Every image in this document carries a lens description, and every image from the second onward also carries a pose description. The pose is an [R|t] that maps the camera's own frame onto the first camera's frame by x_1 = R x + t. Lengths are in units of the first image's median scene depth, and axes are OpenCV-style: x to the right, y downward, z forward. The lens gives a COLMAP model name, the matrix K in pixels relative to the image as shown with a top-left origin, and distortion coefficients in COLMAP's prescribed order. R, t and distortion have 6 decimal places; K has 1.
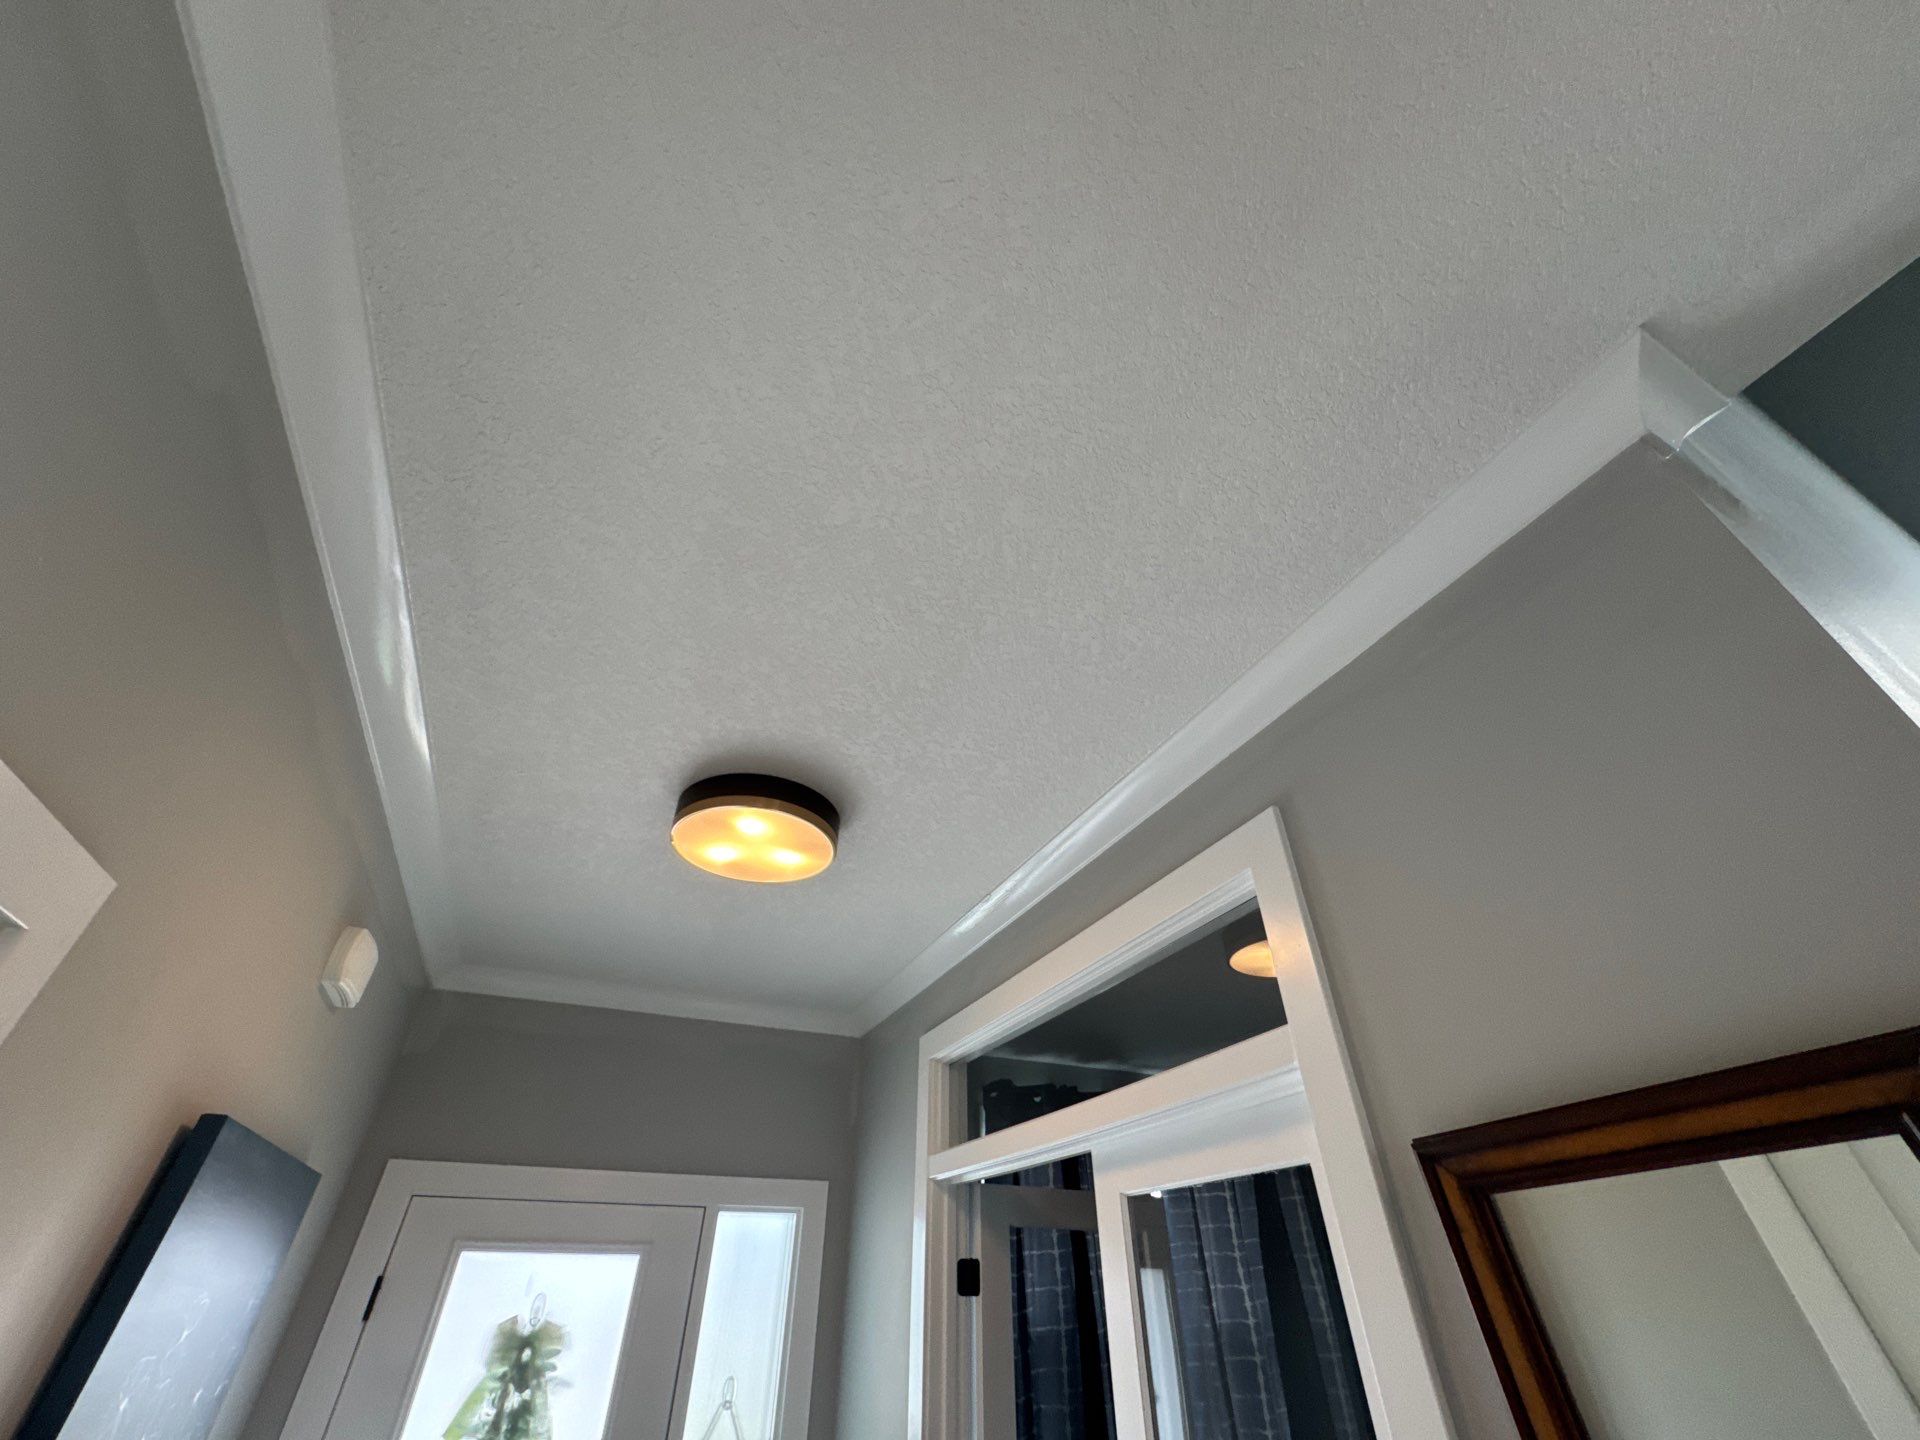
lens RADIAL K [[767.5, 0, 962.5], [0, 767.5, 722.2], [0, 0, 1]] dist [-0.000061, -0.000453]
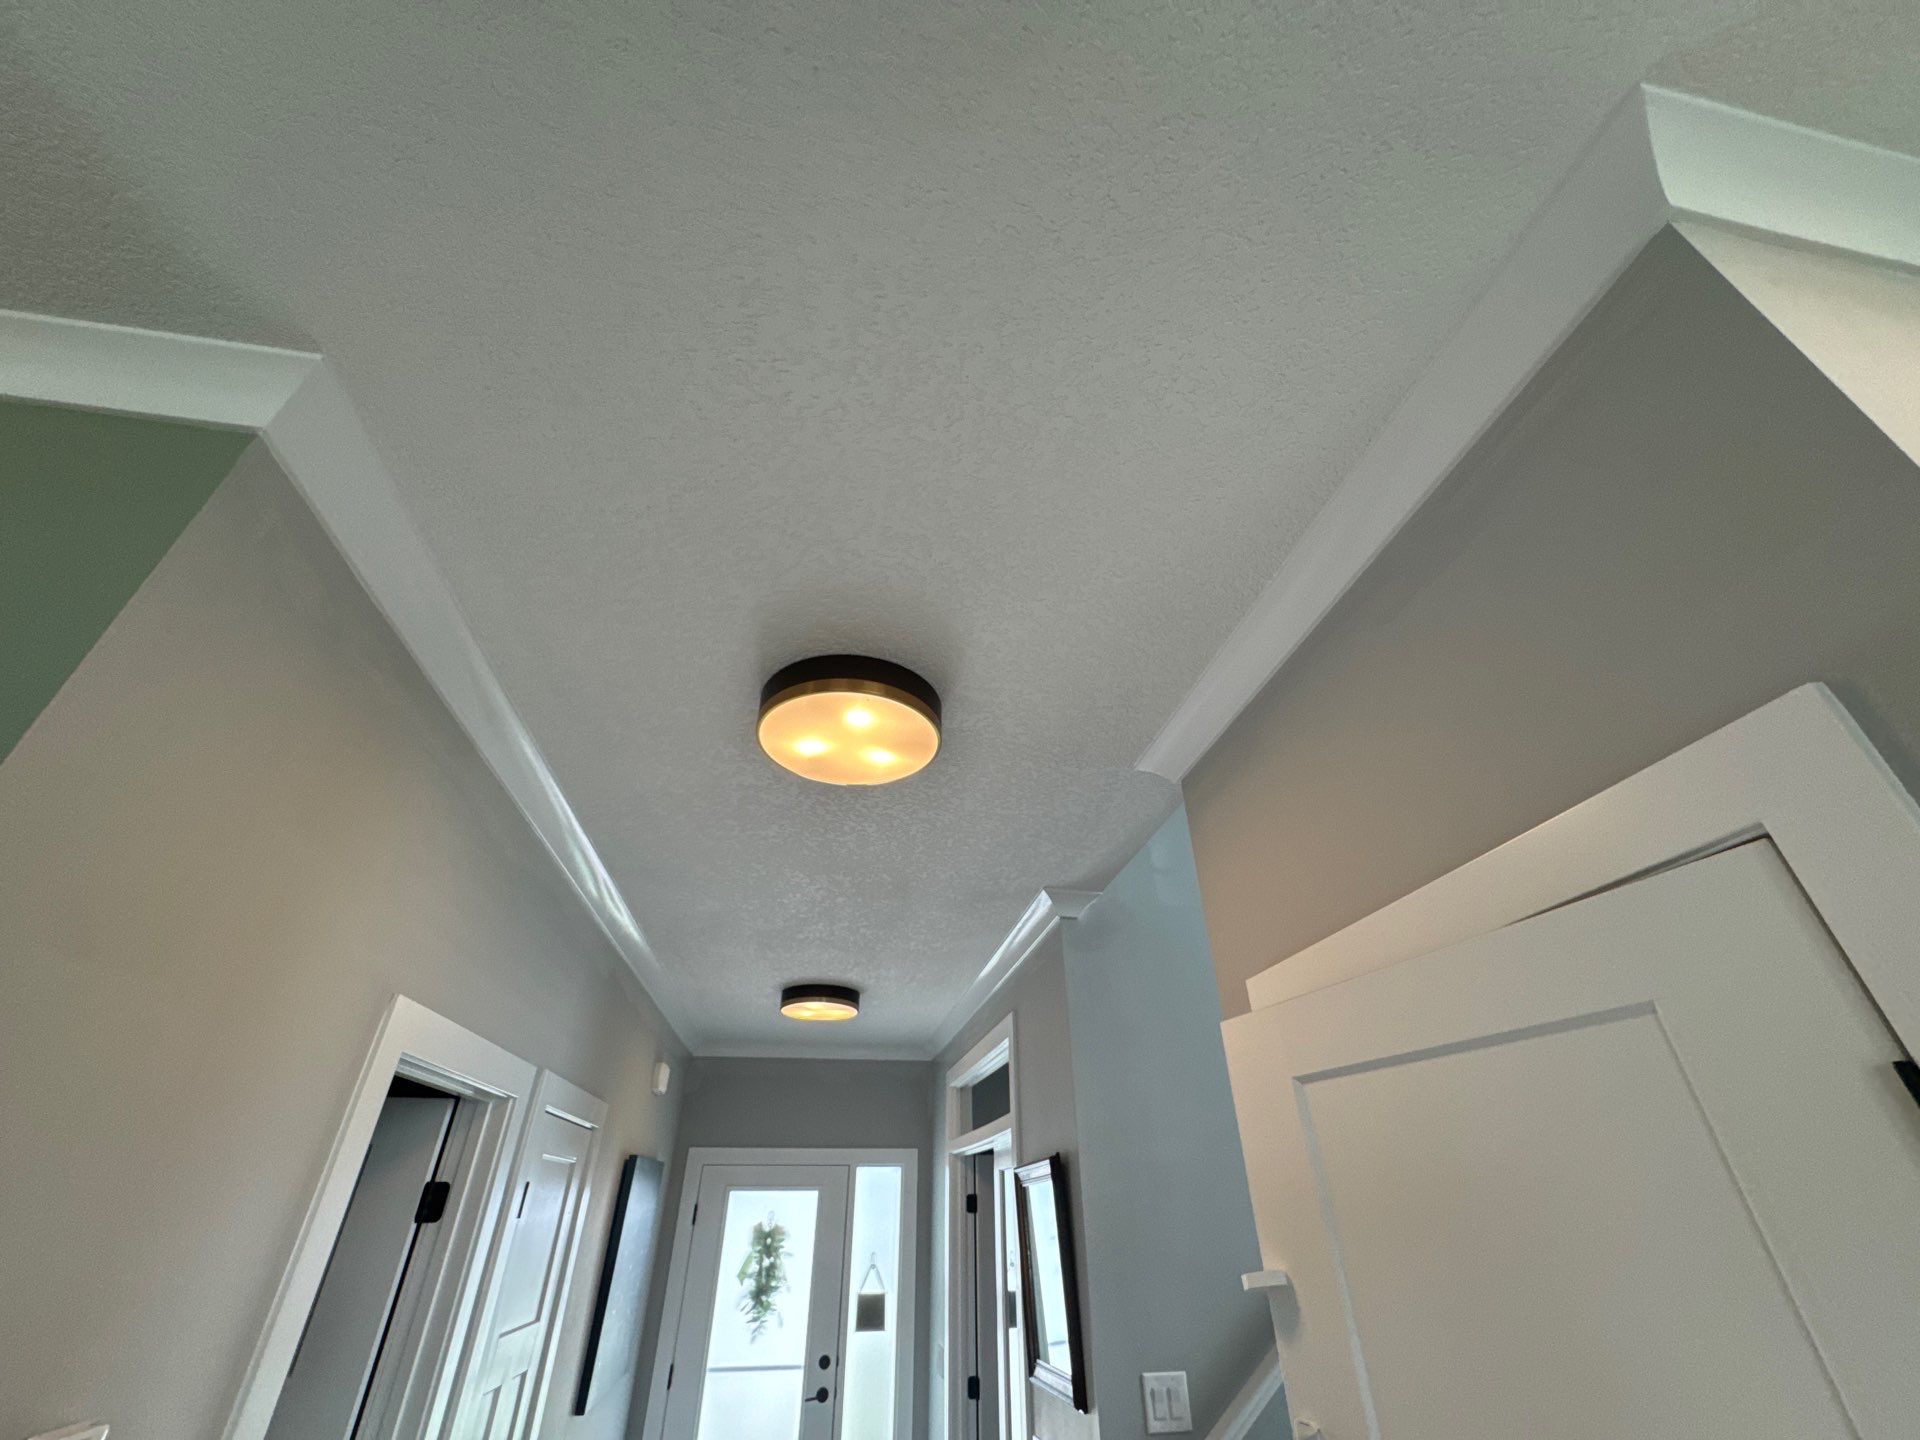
lens RADIAL K [[766.2, 0, 964.3], [0, 766.2, 718.5], [0, 0, 1]] dist [-0.003573, -0.000574]
pose [[0.967493, -0.140293, -0.210415, 0.529294], [0.156562, 0.985677, 0.062682, -0.555594], [0.198608, -0.093587, 0.975601, -0.706866]]
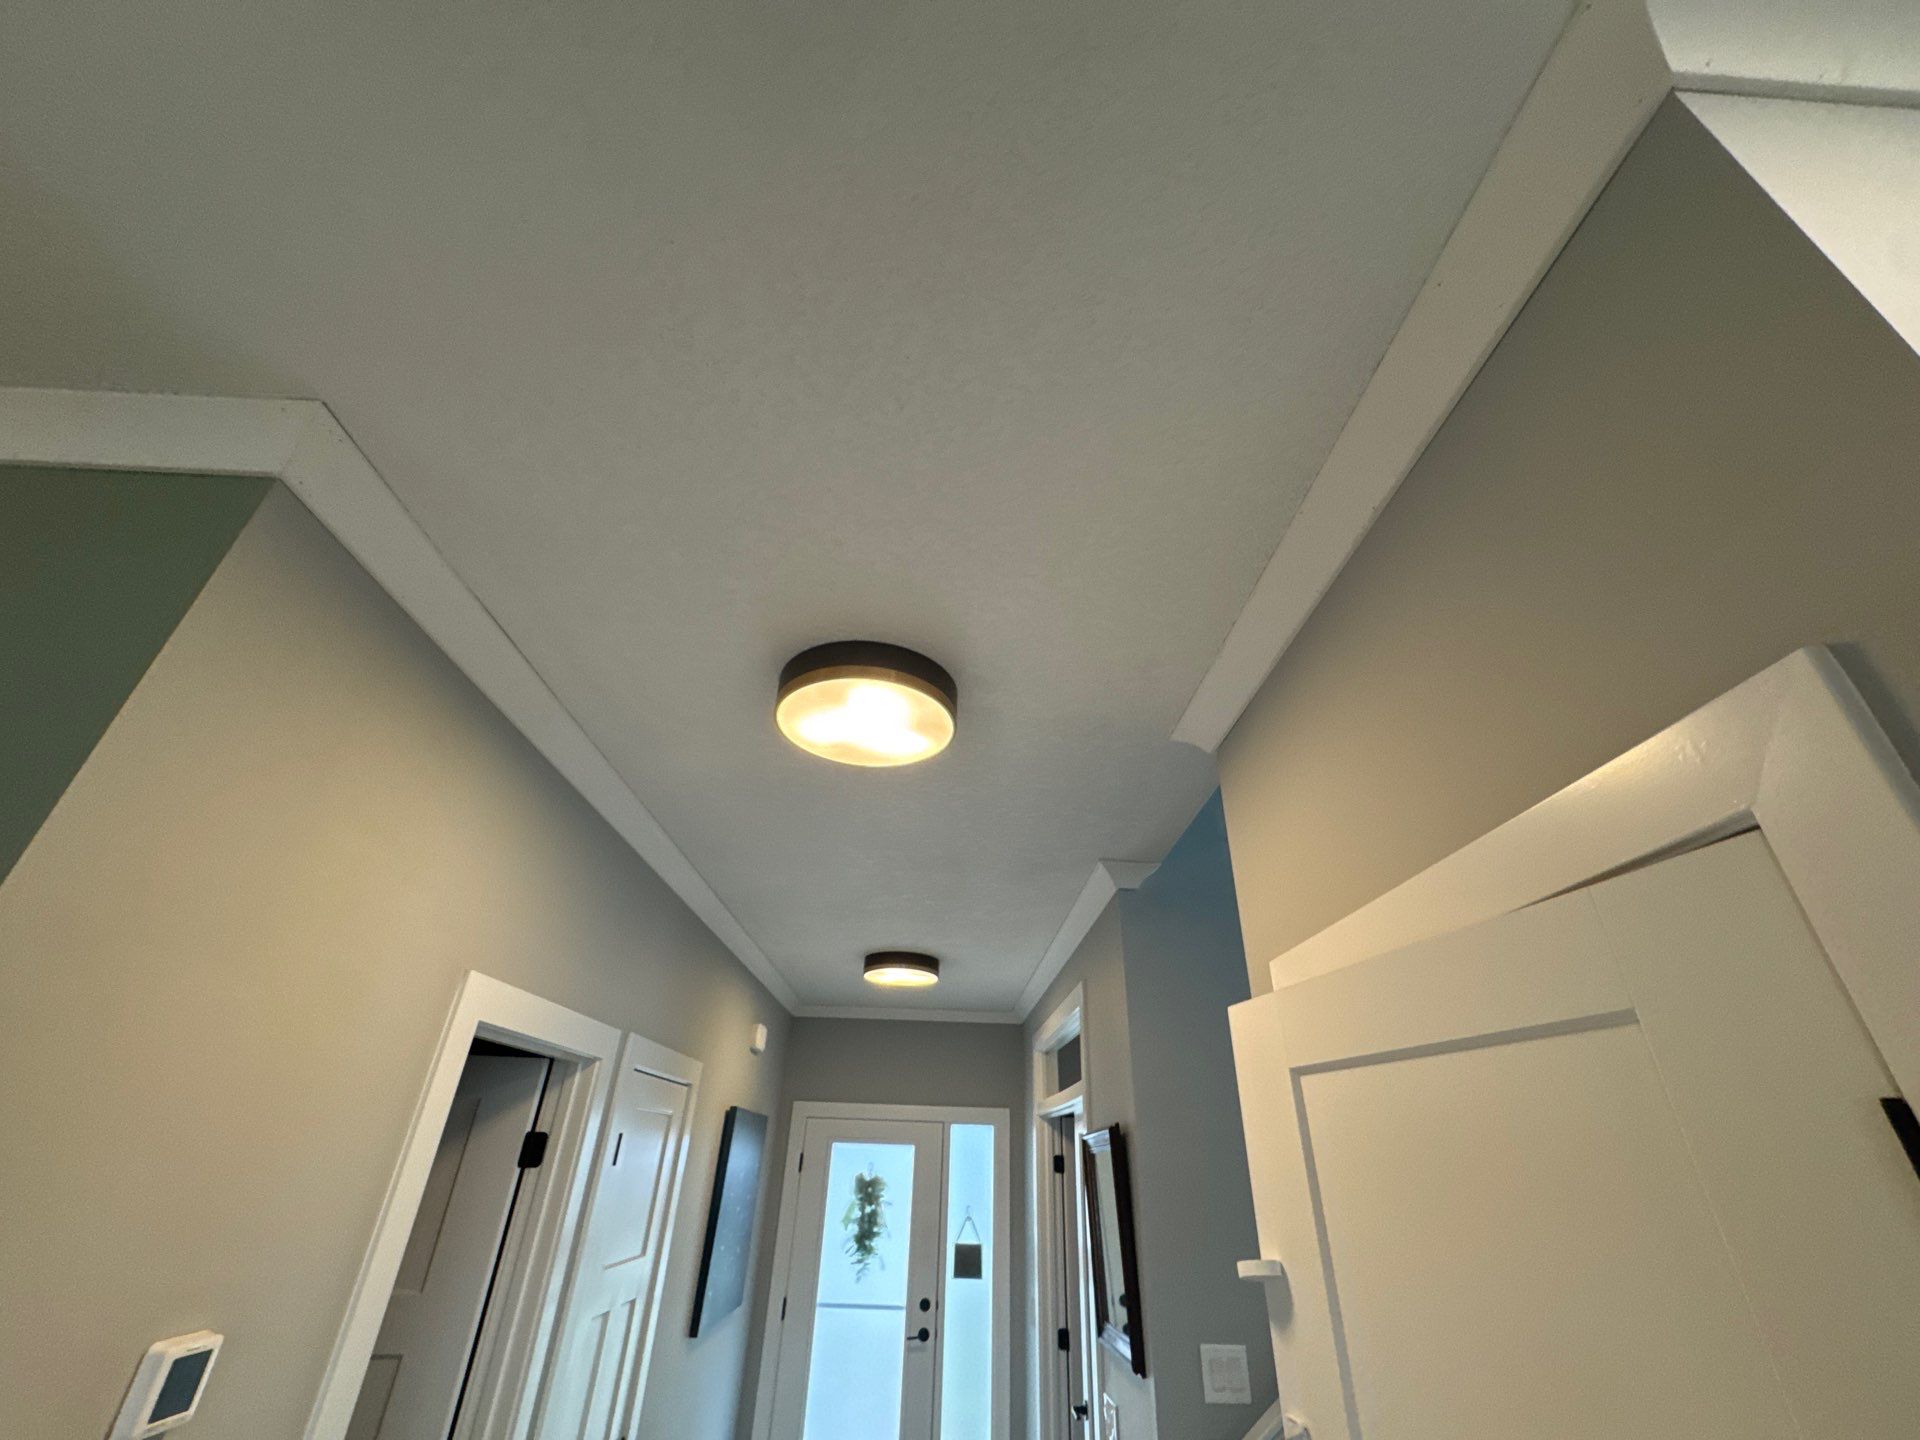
lens RADIAL K [[767.5, 0, 962.5], [0, 767.5, 722.2], [0, 0, 1]] dist [-0.000061, -0.000453]
pose [[0.922799, -0.164220, -0.348531, 0.607934], [0.206630, 0.974458, 0.087949, -0.554478], [0.325186, -0.153176, 0.933162, -0.680698]]
